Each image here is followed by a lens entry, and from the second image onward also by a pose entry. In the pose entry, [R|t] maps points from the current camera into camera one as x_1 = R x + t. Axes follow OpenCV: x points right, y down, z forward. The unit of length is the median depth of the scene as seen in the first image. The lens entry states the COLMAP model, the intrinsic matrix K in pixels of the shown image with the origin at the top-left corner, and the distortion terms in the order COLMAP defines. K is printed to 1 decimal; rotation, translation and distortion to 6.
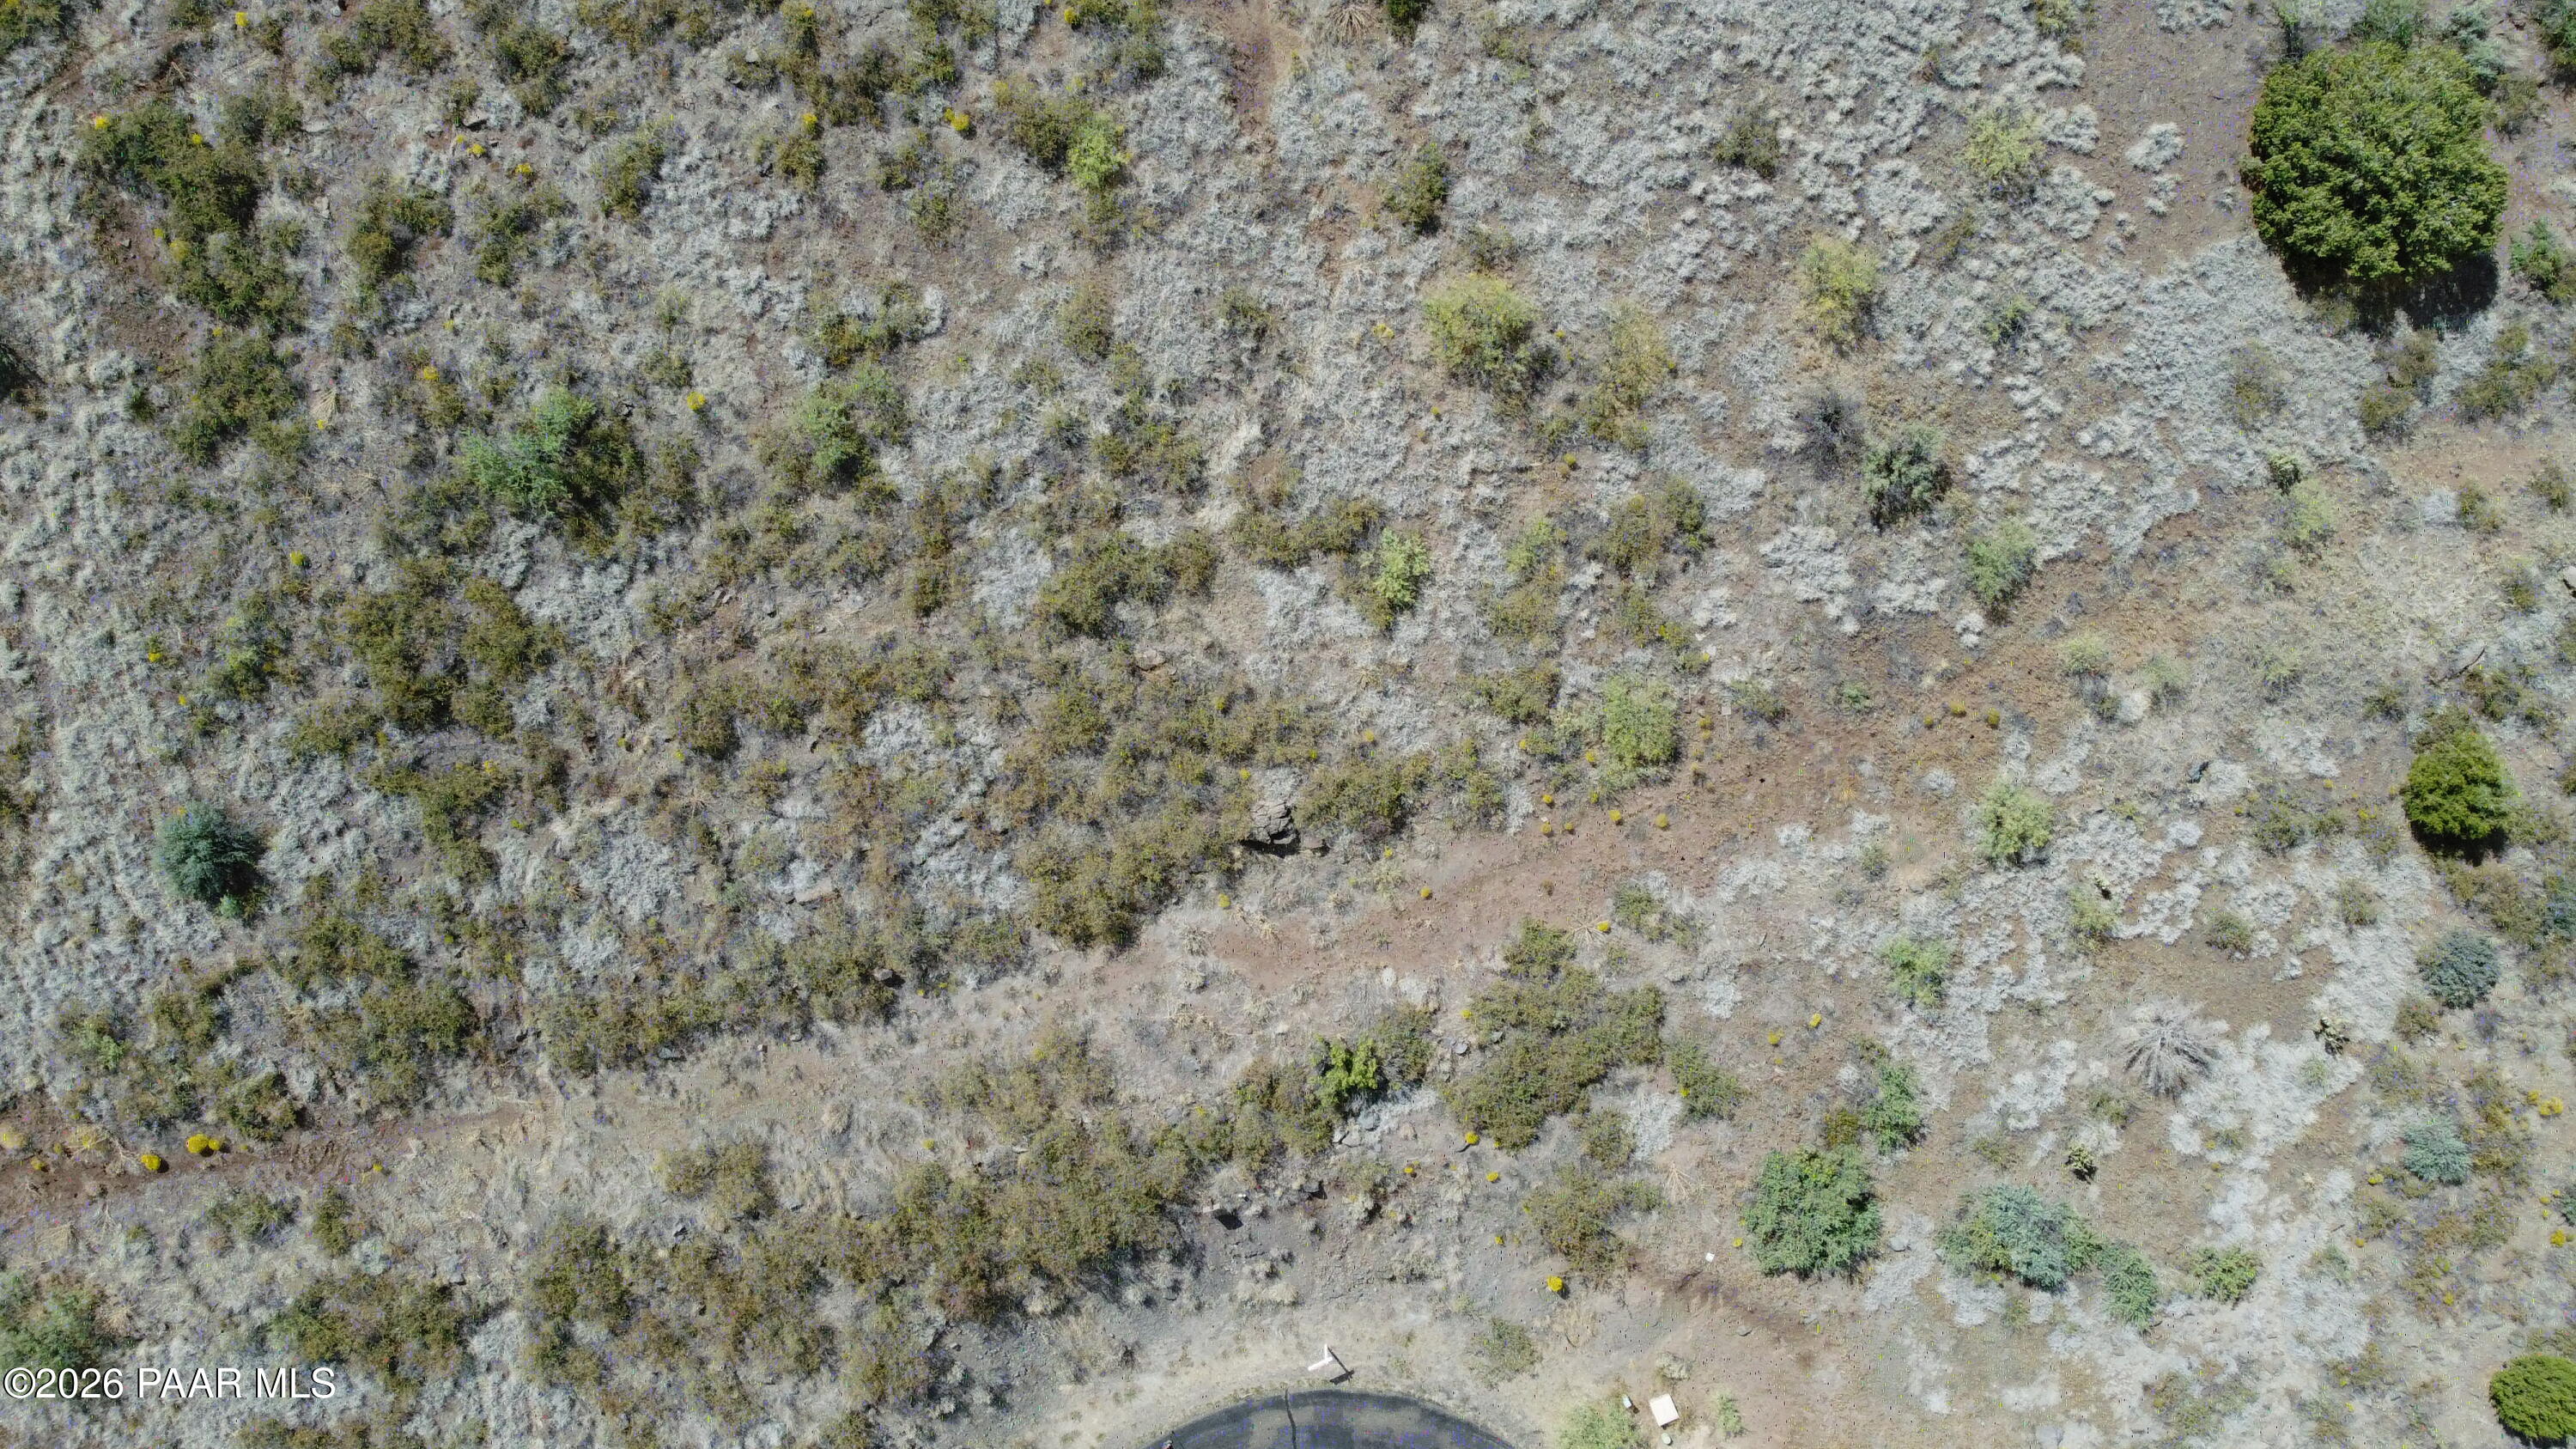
lens RADIAL K [[1946.3, 0, 1294.1], [0, 1946.3, 722.4], [0, 0, 1]] dist [-0.003569, -0.005897]
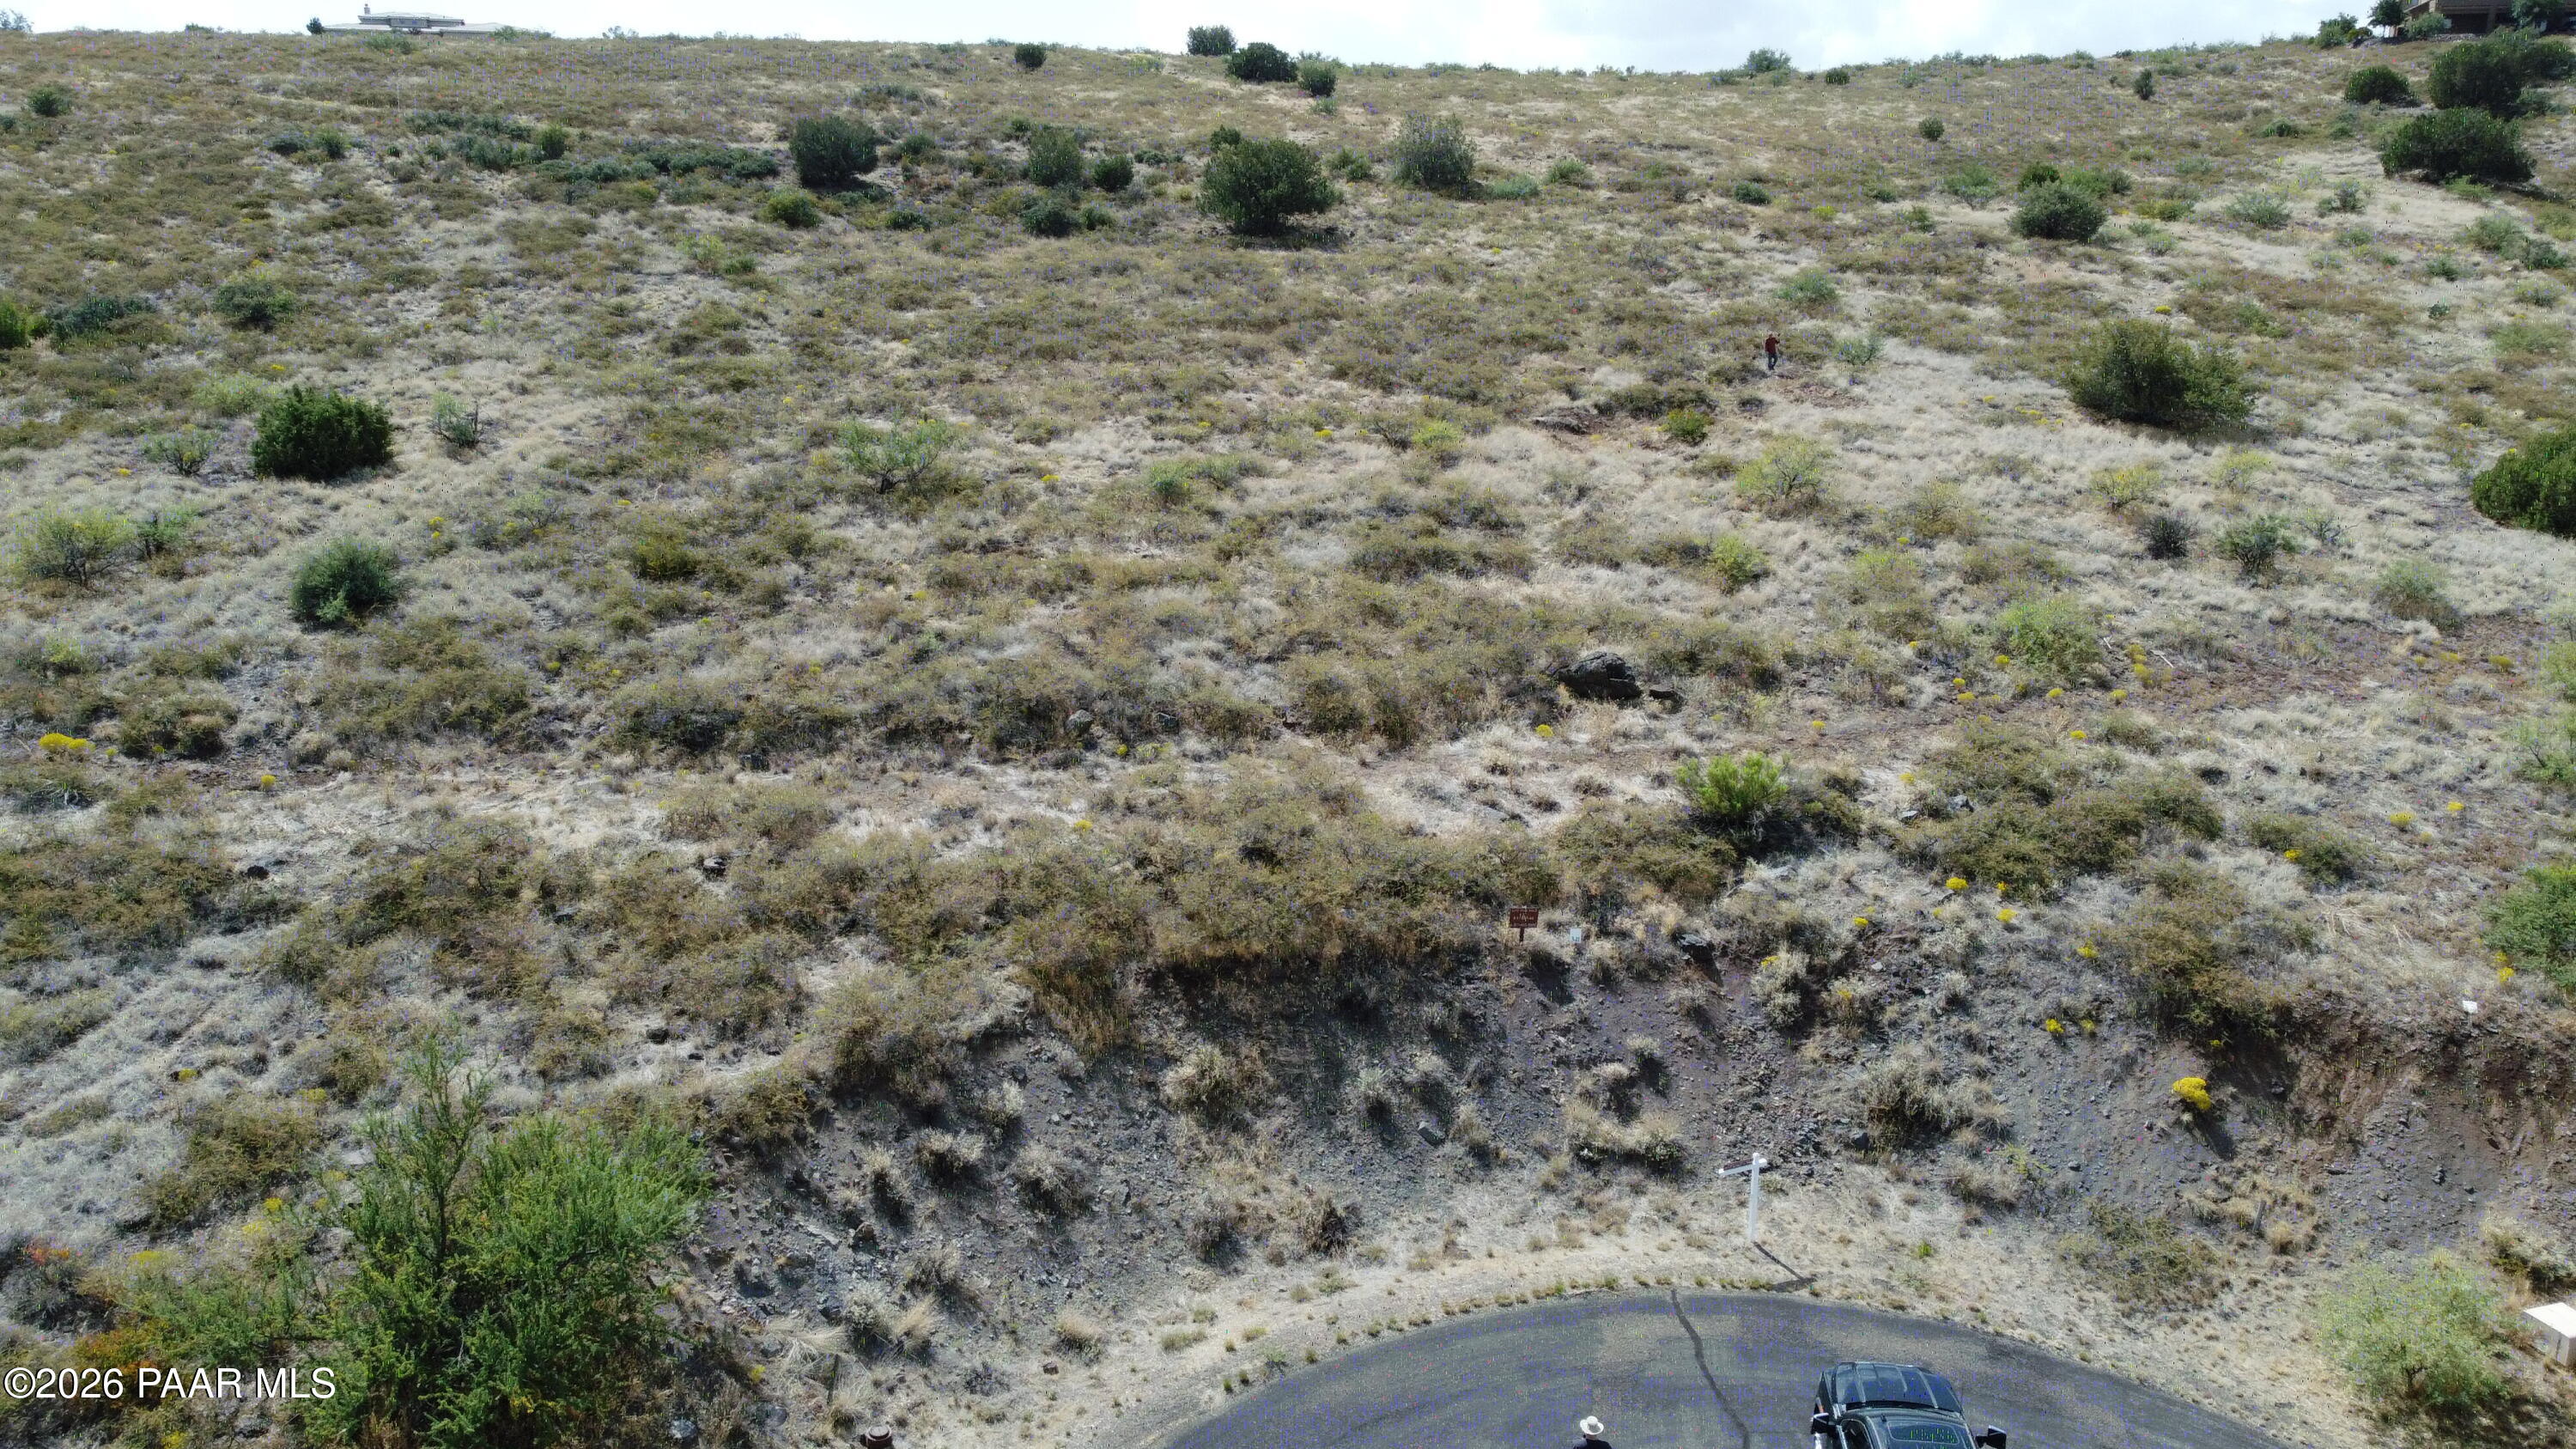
lens RADIAL K [[1946.3, 0, 1285.6], [0, 1946.3, 714.3], [0, 0, 1]] dist [-0.003569, -0.005897]
pose [[0.993512, 0.026582, -0.110575, -0.048590], [-0.113717, 0.243633, -0.963178, 0.784950], [0.001336, 0.969503, 0.245075, 0.780364]]
